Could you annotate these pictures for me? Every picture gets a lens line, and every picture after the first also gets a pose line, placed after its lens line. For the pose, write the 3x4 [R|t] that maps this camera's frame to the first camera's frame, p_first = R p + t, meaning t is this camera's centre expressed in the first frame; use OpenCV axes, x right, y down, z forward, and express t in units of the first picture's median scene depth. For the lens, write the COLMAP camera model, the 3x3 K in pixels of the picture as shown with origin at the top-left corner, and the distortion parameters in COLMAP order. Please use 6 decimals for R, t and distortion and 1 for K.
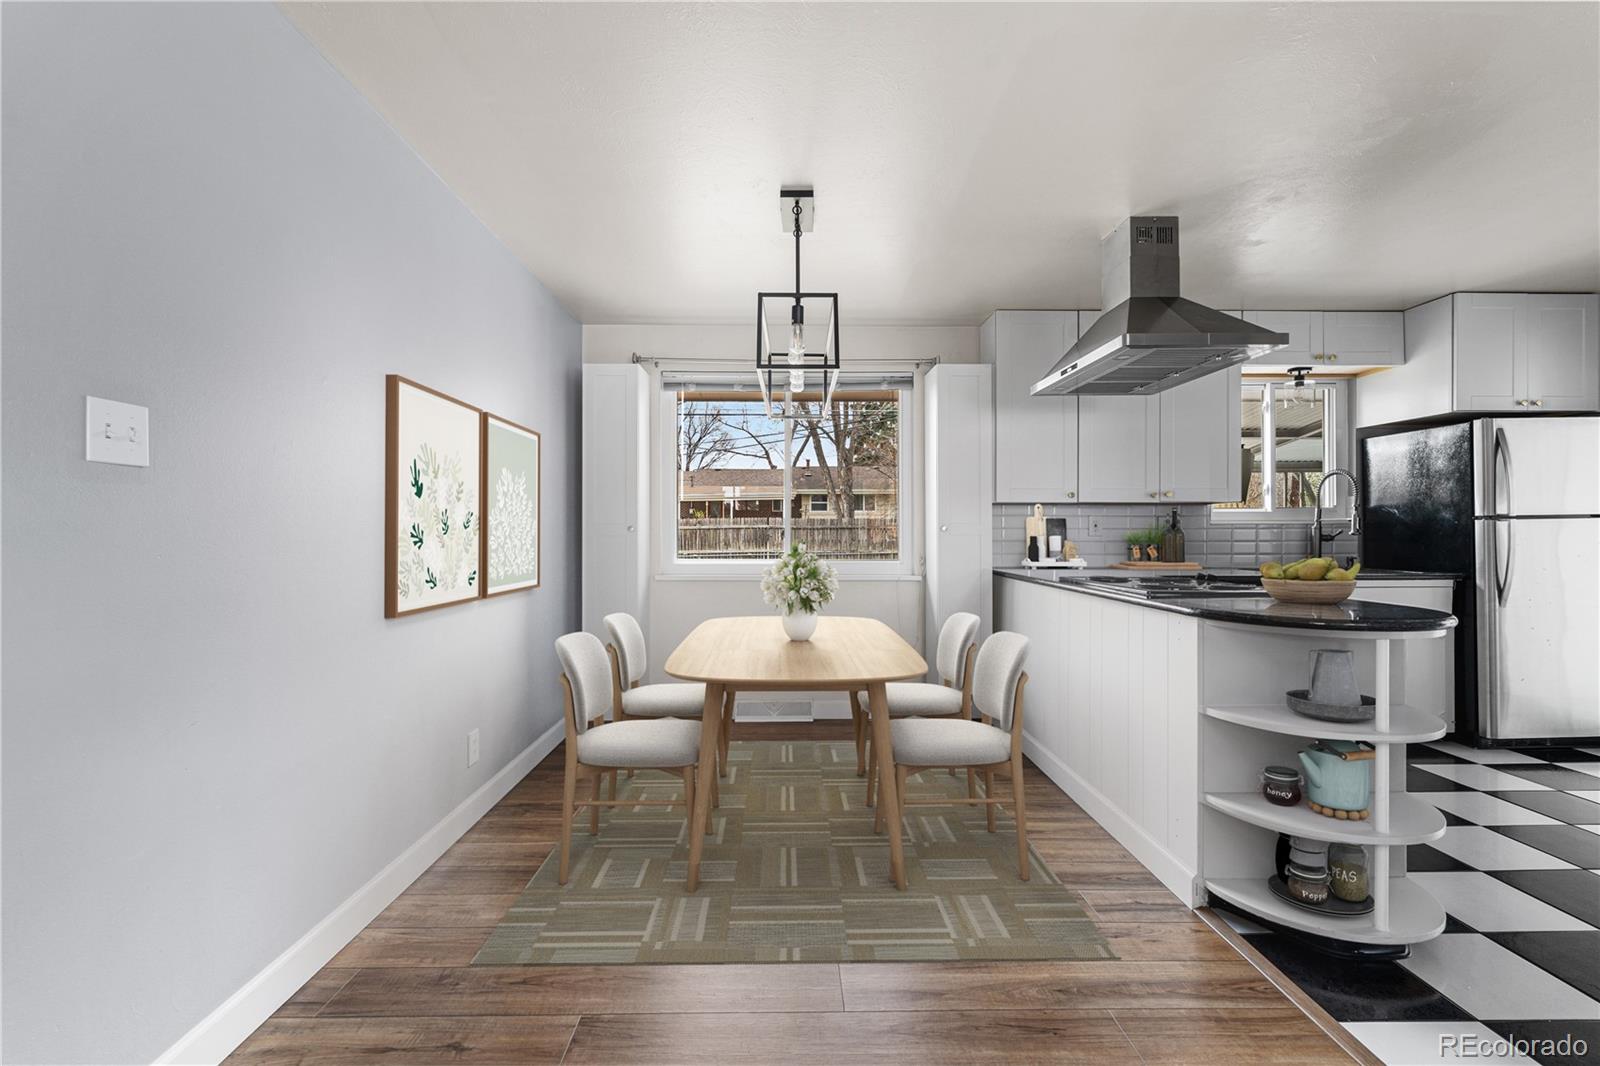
lens RADIAL K [[703.6, 0, 790.3], [0, 703.6, 527.3], [0, 0, 1]] dist [-0.005412, -0.000262]
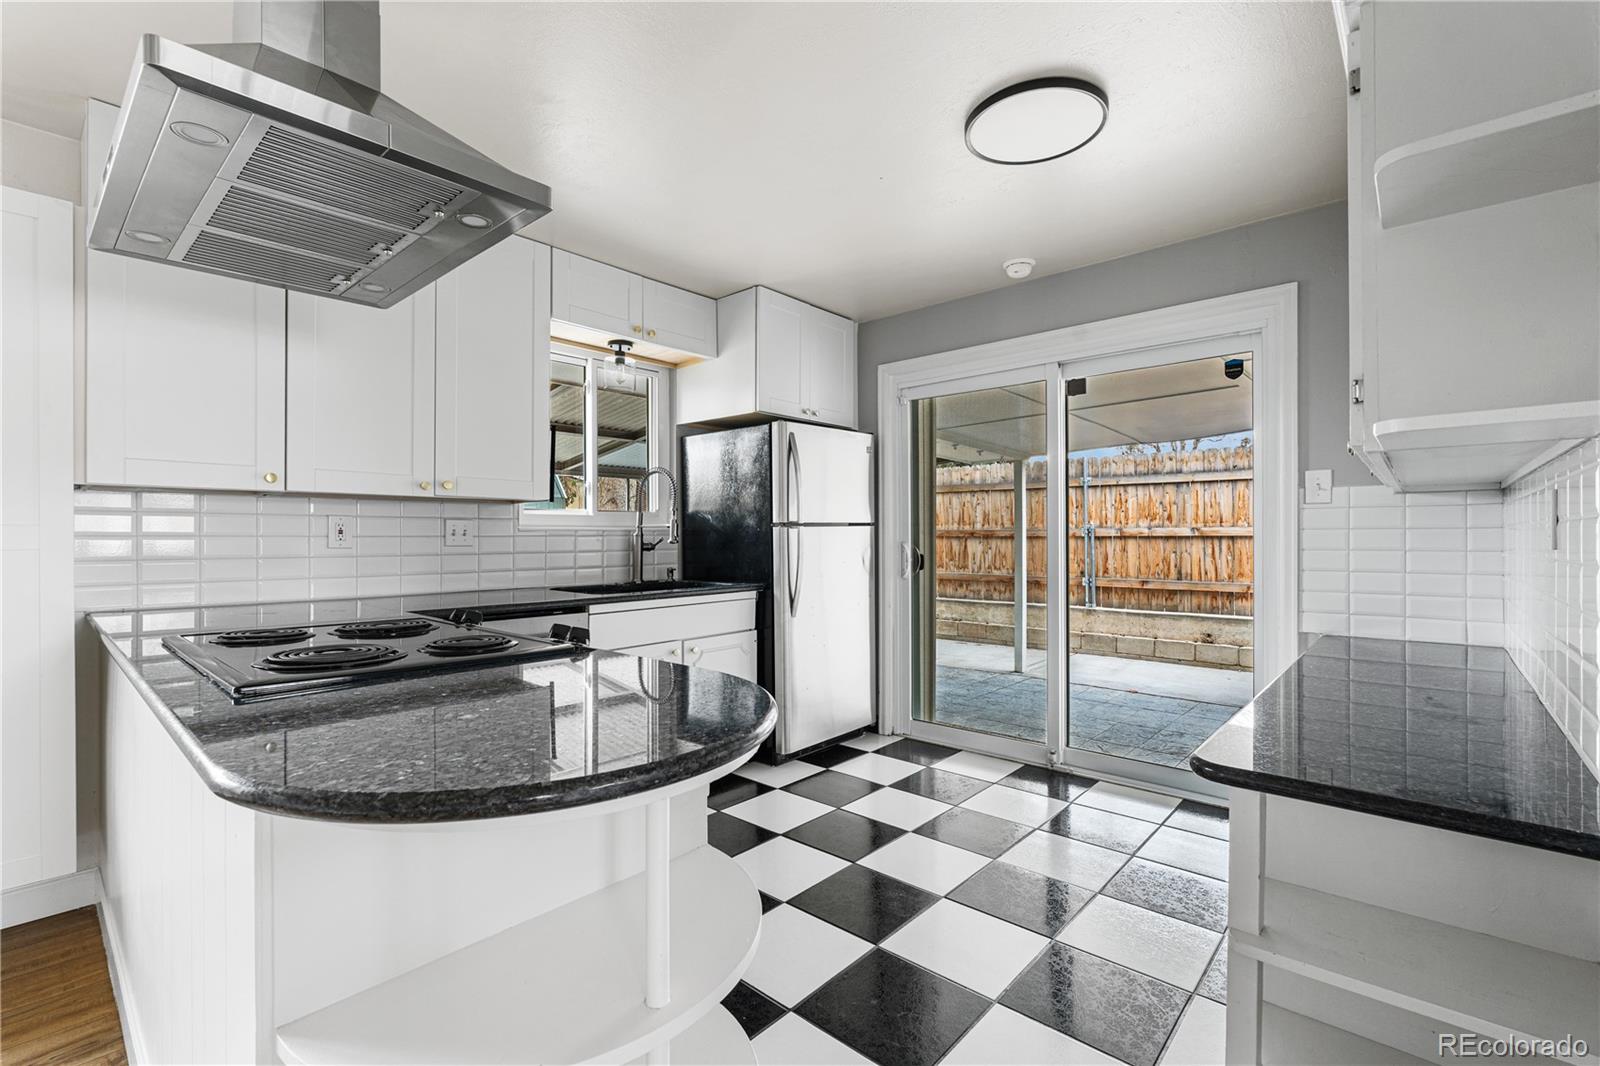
lens RADIAL K [[703.6, 0, 800.4], [0, 703.6, 536.3], [0, 0, 1]] dist [-0.005412, -0.000262]
pose [[0.674360, -0.000642, 0.738402, 0.262796], [-0.001849, 0.999995, 0.002558, -0.000273], [-0.738400, -0.003091, 0.674356, 0.289258]]
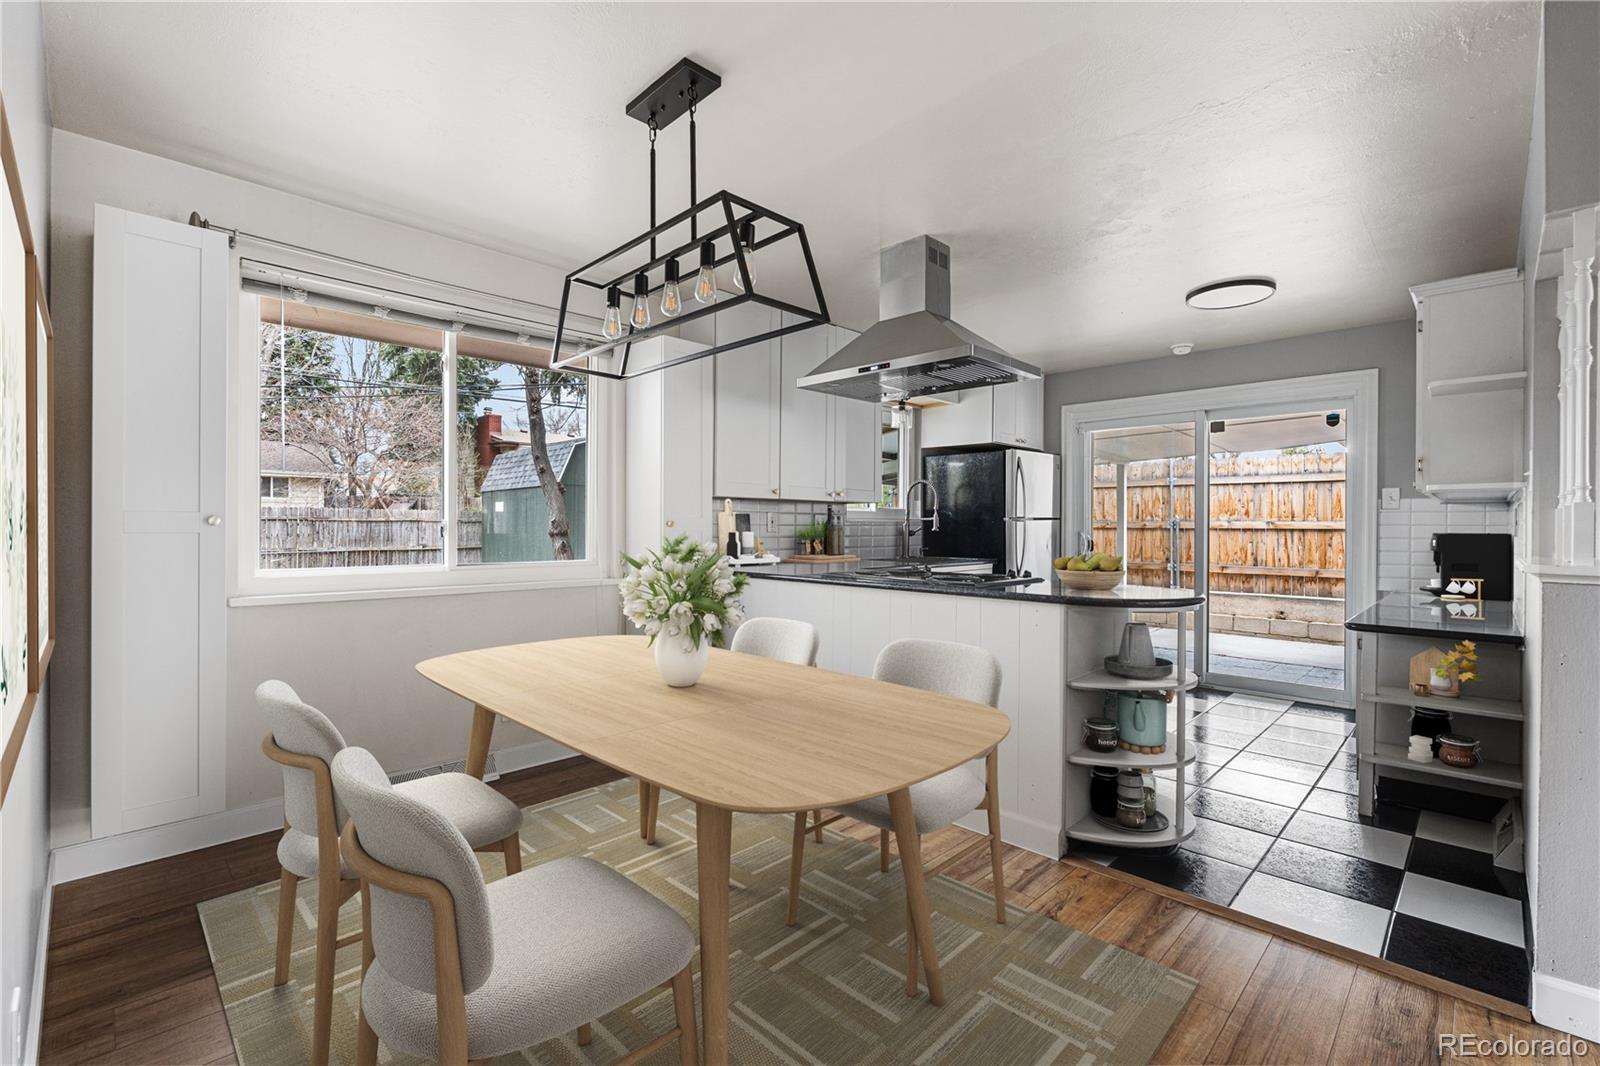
lens RADIAL K [[703.6, 0, 795.5], [0, 703.6, 525.8], [0, 0, 1]] dist [-0.005412, -0.000262]
pose [[0.709355, 0.004553, 0.704837, -0.284163], [-0.009797, 0.999946, 0.003400, -0.000221], [-0.704783, -0.009317, 0.709361, 0.258859]]
